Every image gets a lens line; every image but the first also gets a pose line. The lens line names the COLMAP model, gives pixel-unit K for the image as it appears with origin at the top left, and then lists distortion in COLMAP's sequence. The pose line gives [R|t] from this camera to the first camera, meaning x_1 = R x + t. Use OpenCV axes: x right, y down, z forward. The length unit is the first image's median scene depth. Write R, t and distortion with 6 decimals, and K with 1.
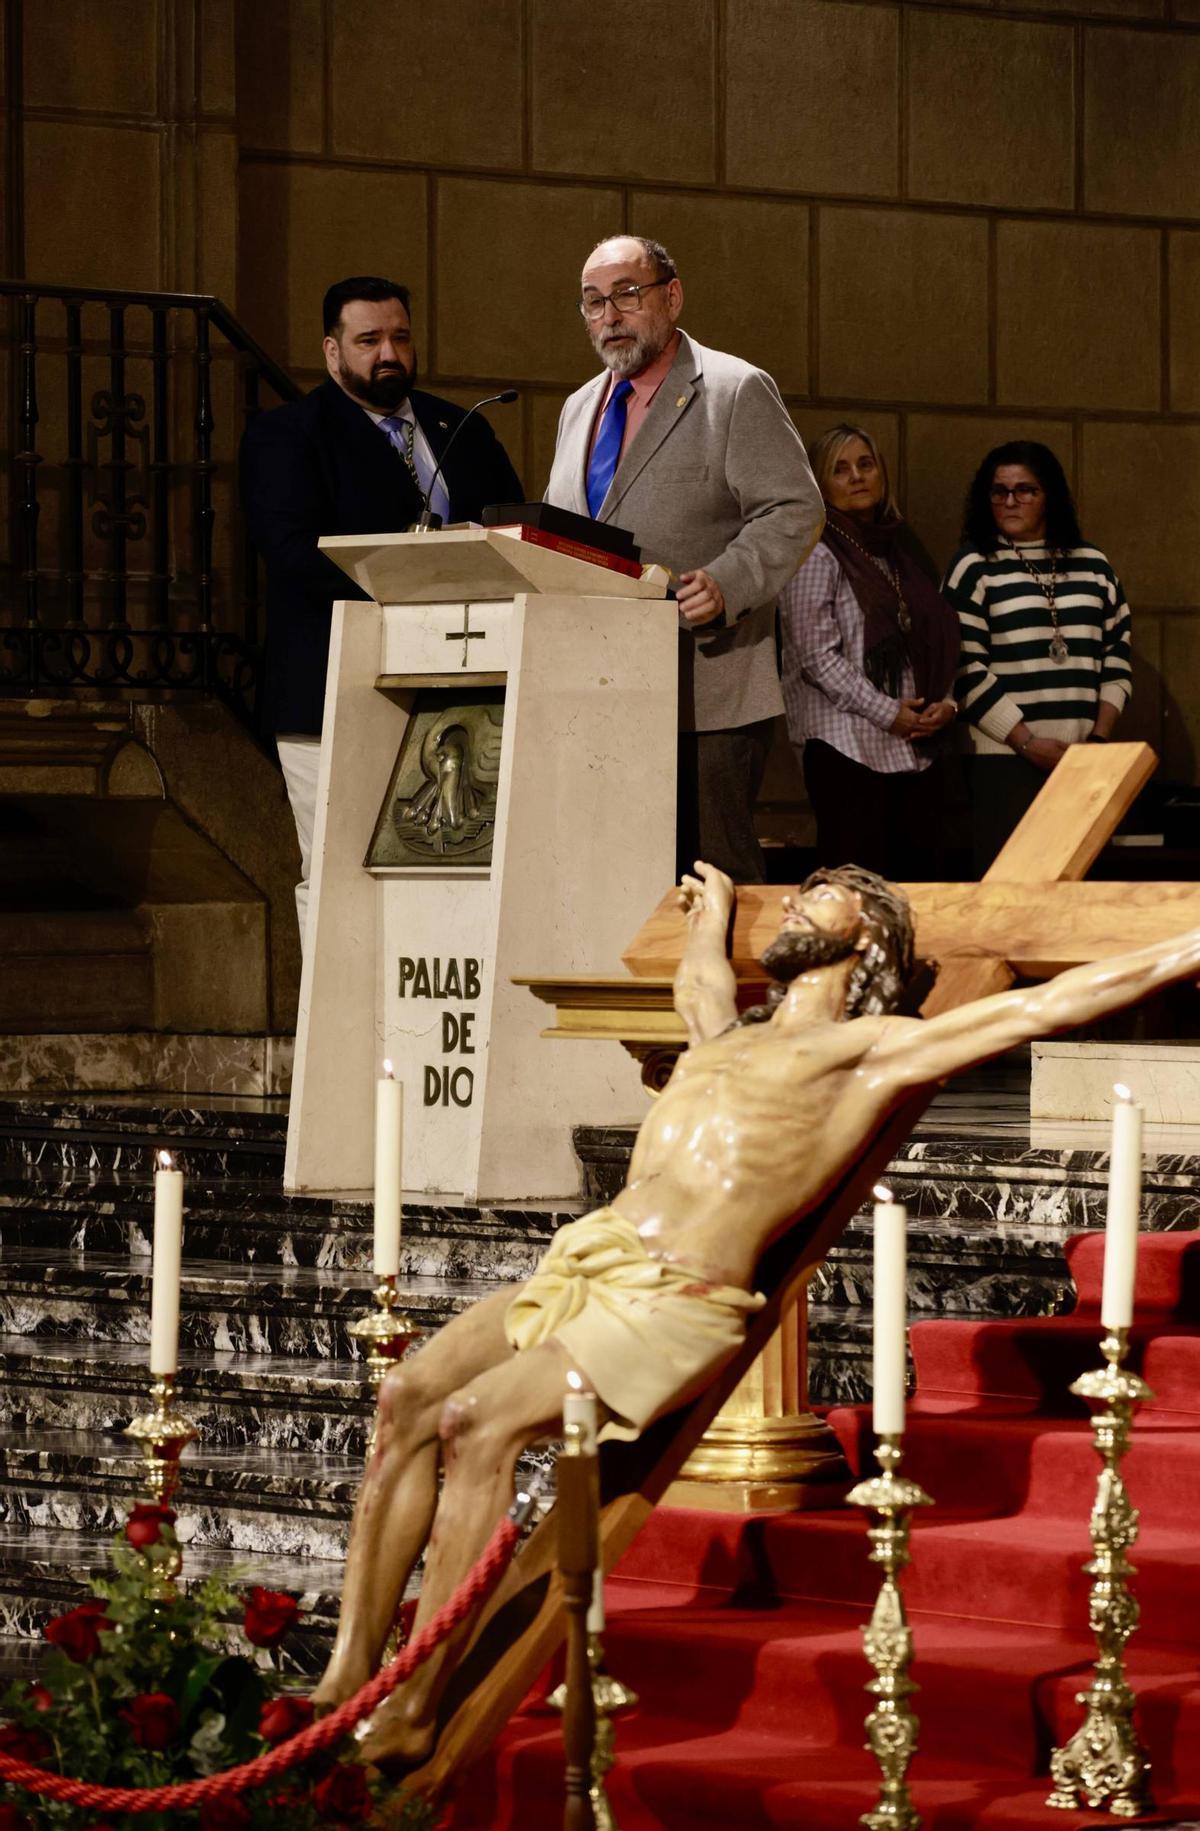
lens RADIAL K [[7435.4, 0, 567.8], [0, 7435.4, 908.0], [0, 0, 1]] dist [0.228914, 8.617855]
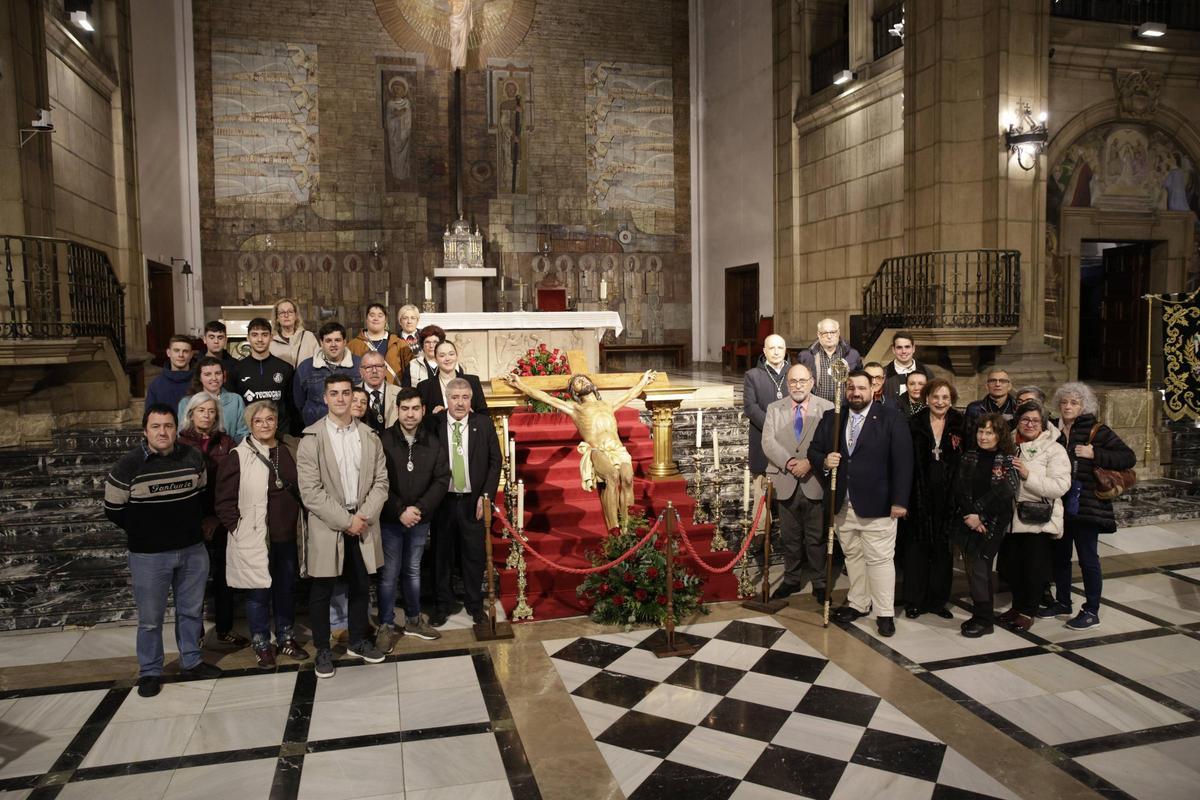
lens RADIAL K [[820.2, 0, 595.1], [0, 820.2, 399.8], [0, 0, 1]] dist [-0.104142, 0.084238]
pose [[0.424204, -0.076281, 0.902348, -0.415981], [0.016006, 0.996922, 0.076752, -0.026402], [-0.905425, -0.018115, 0.424119, 0.576483]]
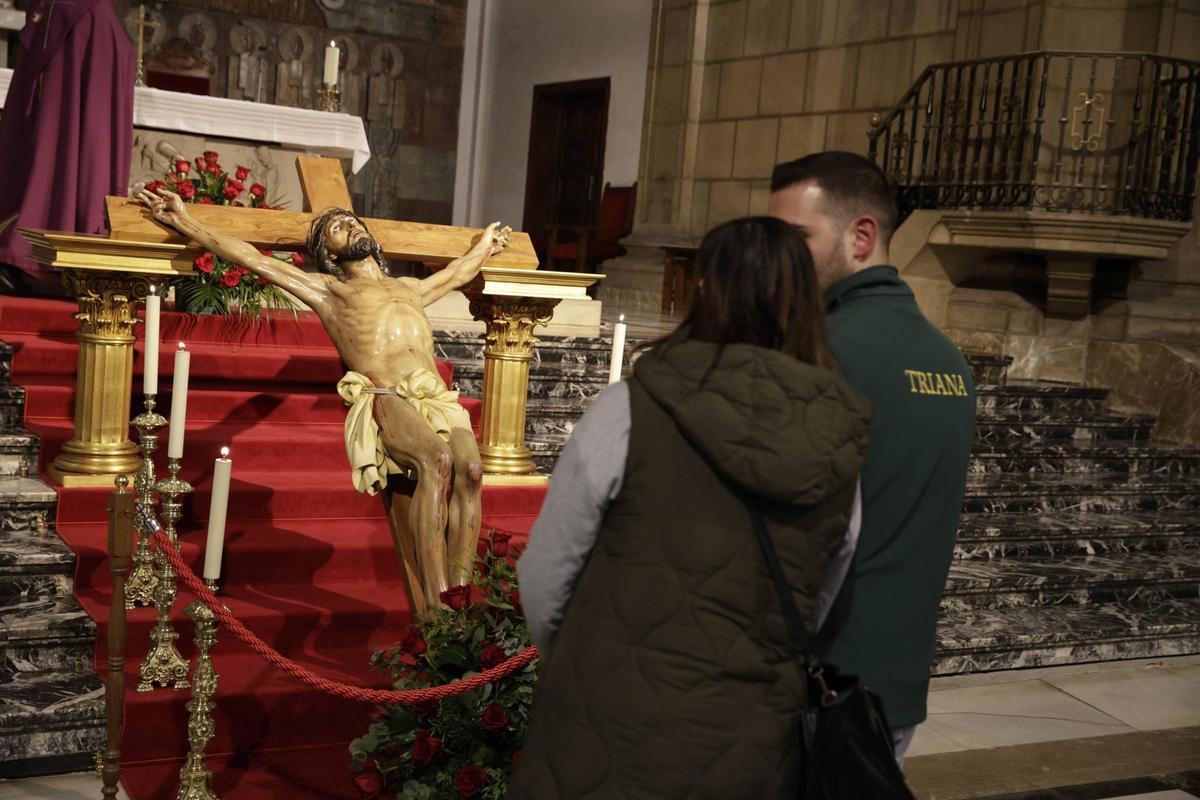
lens RADIAL K [[1505.7, 0, 589.4], [0, 1505.7, 400.7], [0, 0, 1]] dist [0.027786, 0.264150]
pose [[0.179922, -0.074196, 0.980879, -0.326659], [-0.078309, 0.992906, 0.089470, 0.004802], [-0.980559, -0.092910, 0.172835, 0.667478]]
